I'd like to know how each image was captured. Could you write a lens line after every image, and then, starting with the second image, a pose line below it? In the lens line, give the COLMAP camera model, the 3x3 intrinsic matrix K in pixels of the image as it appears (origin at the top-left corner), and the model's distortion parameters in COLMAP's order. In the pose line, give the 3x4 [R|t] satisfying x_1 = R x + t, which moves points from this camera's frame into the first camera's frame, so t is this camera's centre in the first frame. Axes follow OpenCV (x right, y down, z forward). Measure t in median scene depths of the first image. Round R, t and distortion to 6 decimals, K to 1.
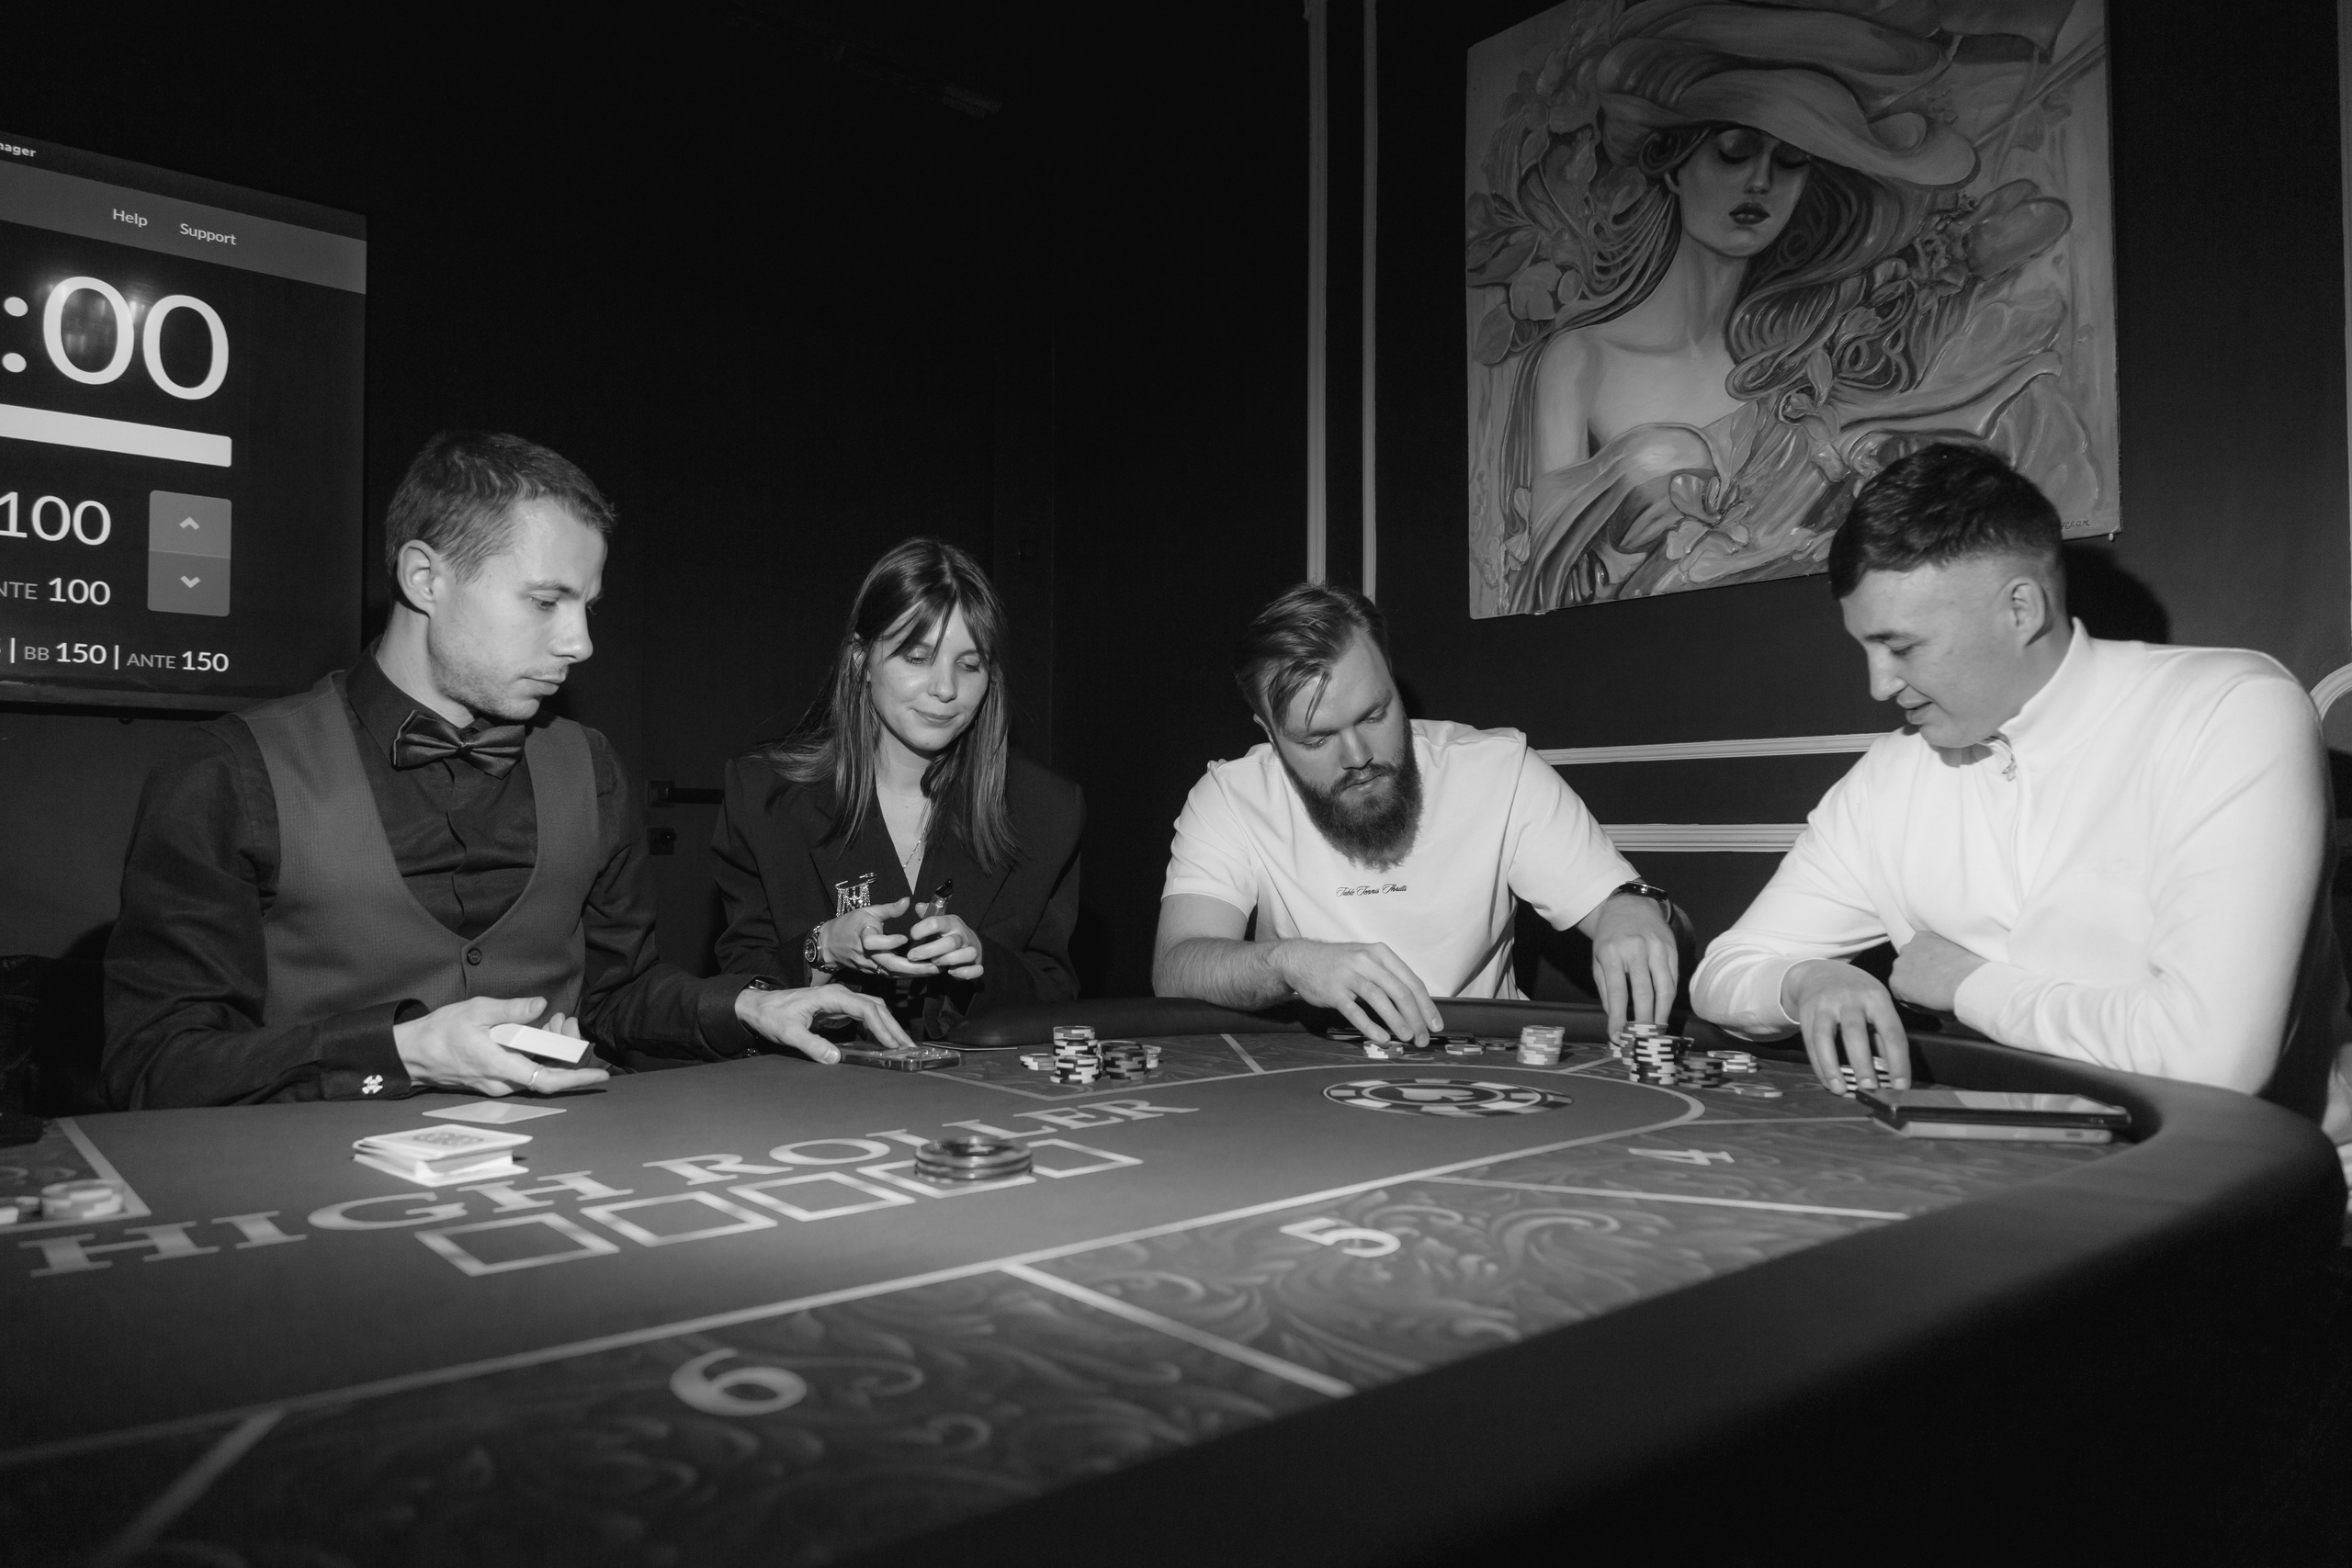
lens RADIAL K [[1513.4, 0, 1222.1], [0, 1513.4, 759.7], [0, 0, 1]] dist [-0.009436, -0.004540]
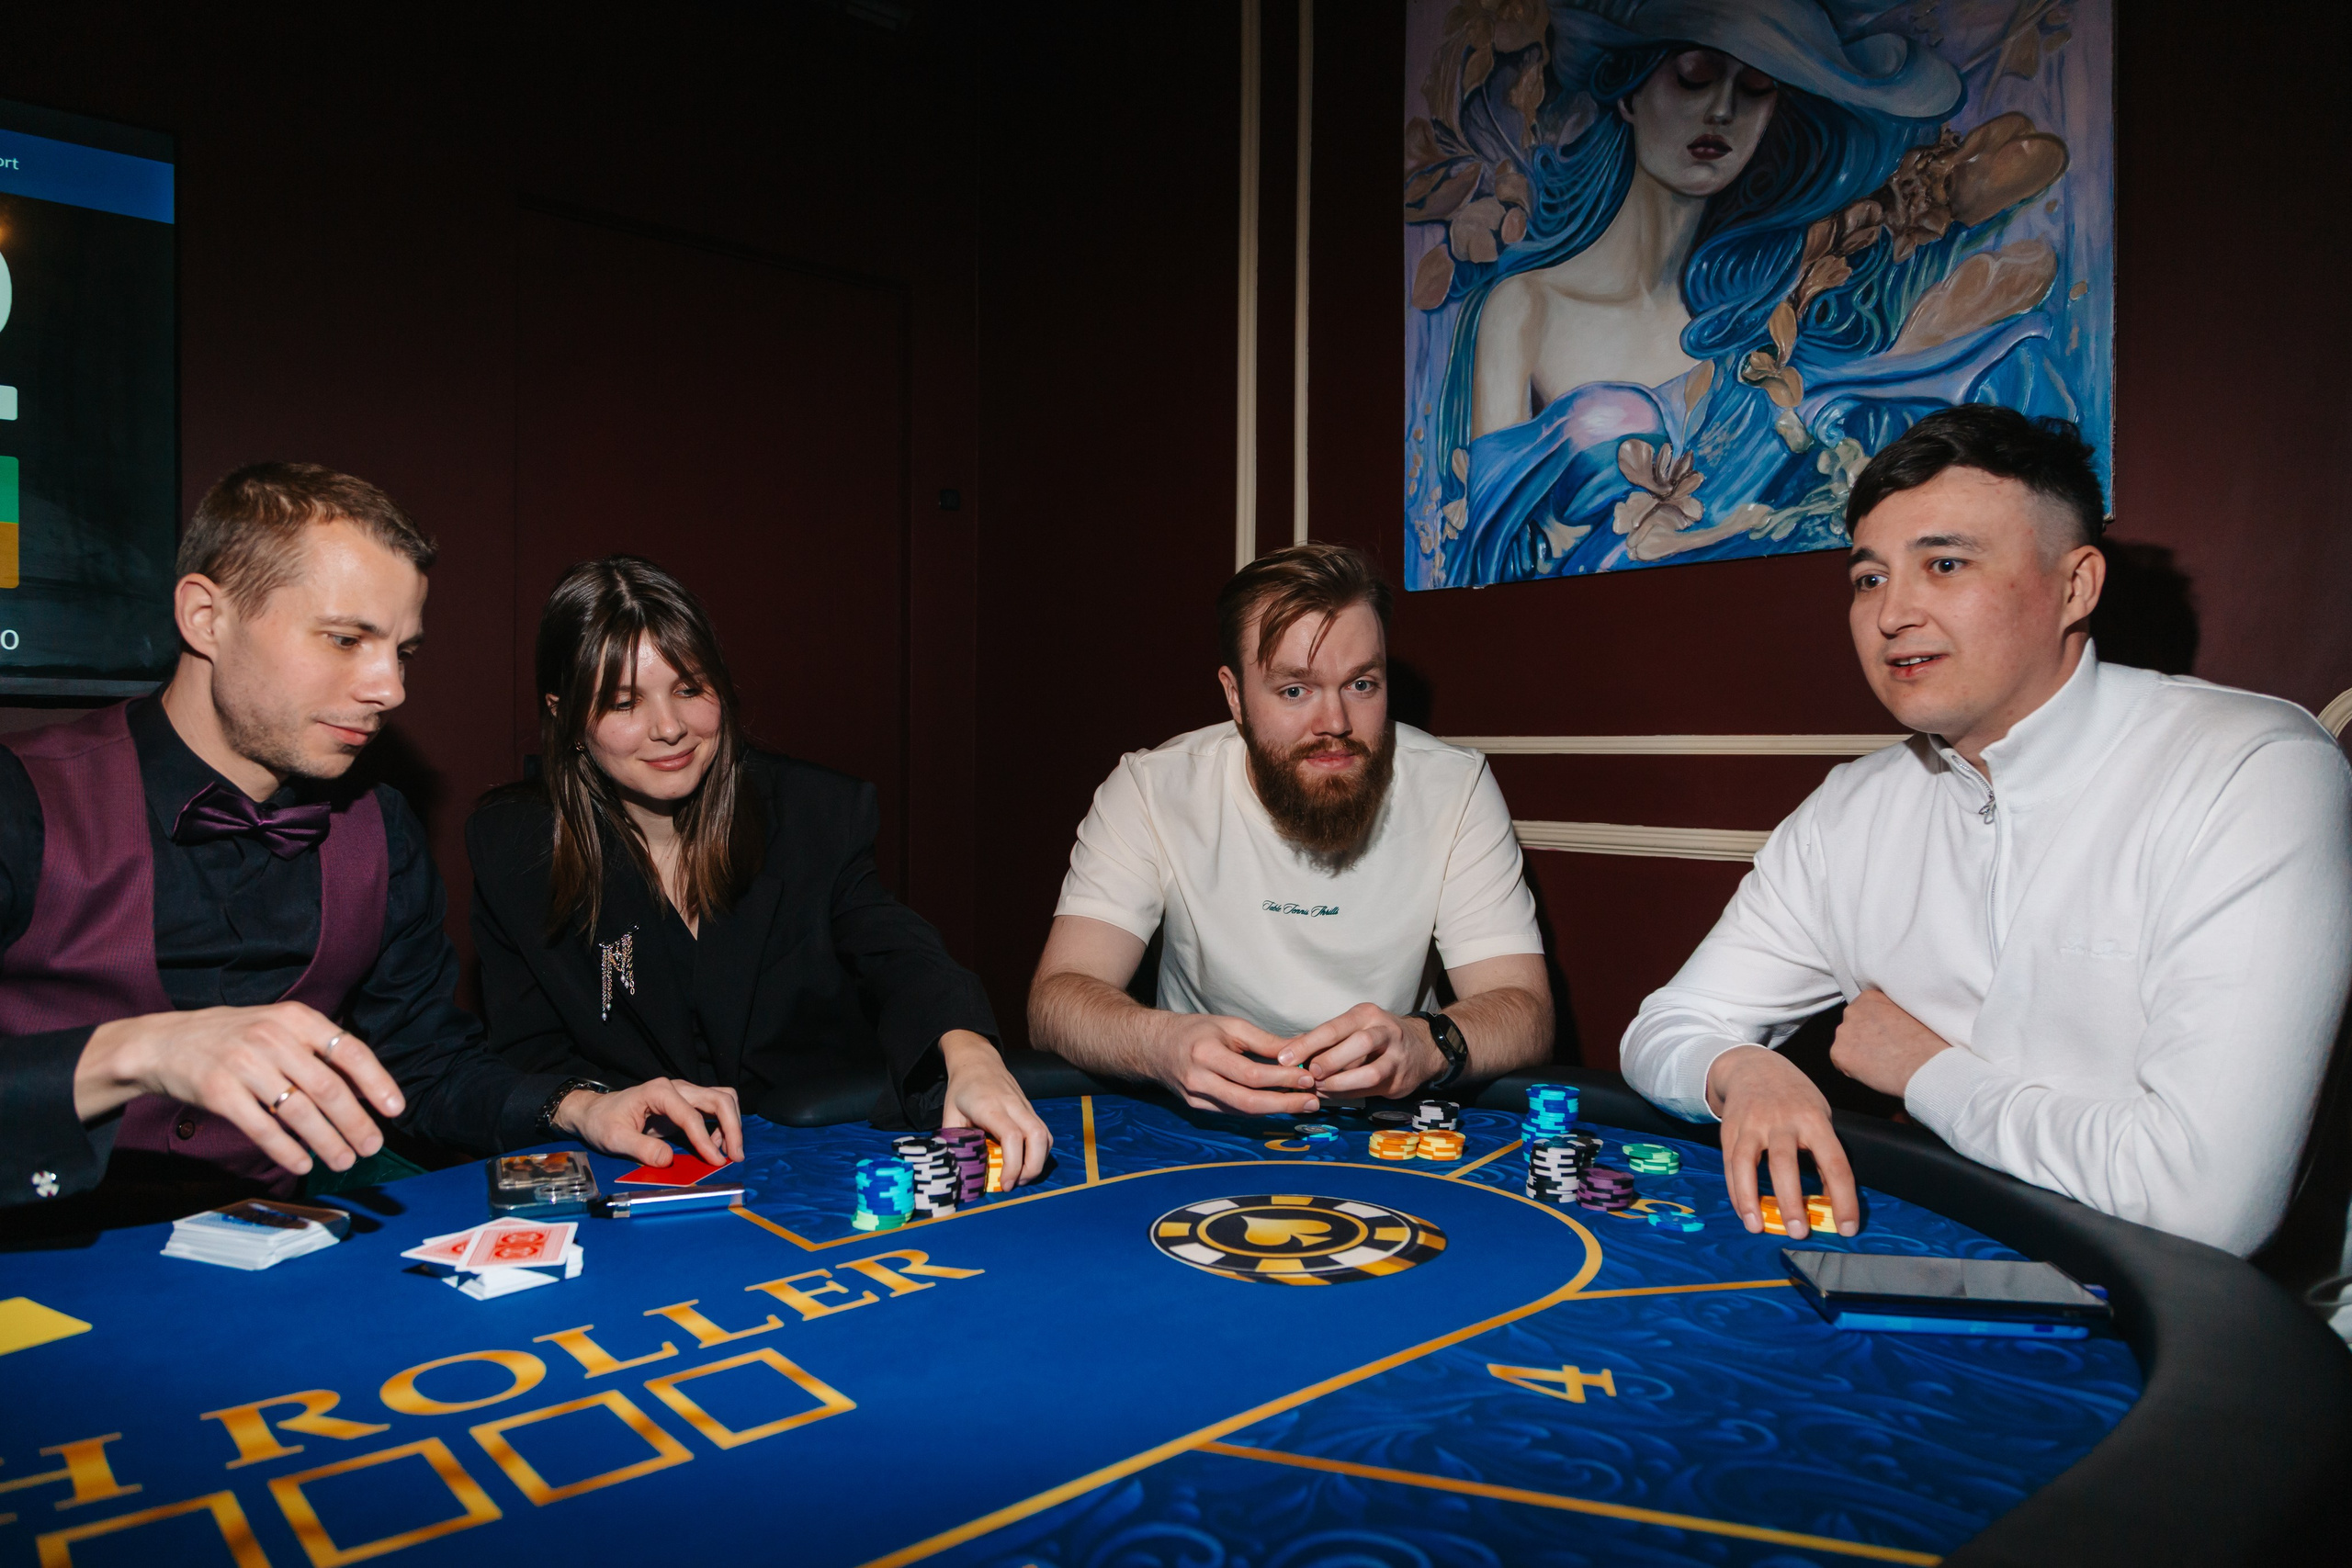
lens RADIAL K [[1513.4, 0, 1224.1], [0, 1513.4, 751.4], [0, 0, 1]] dist [-0.009436, -0.004540]
pose [[0.999950, 0.000536, 0.009945, 0.051507], [-0.001020, 0.998813, 0.048706, -0.046134], [-0.009907, -0.048713, 0.998764, 0.089993]]
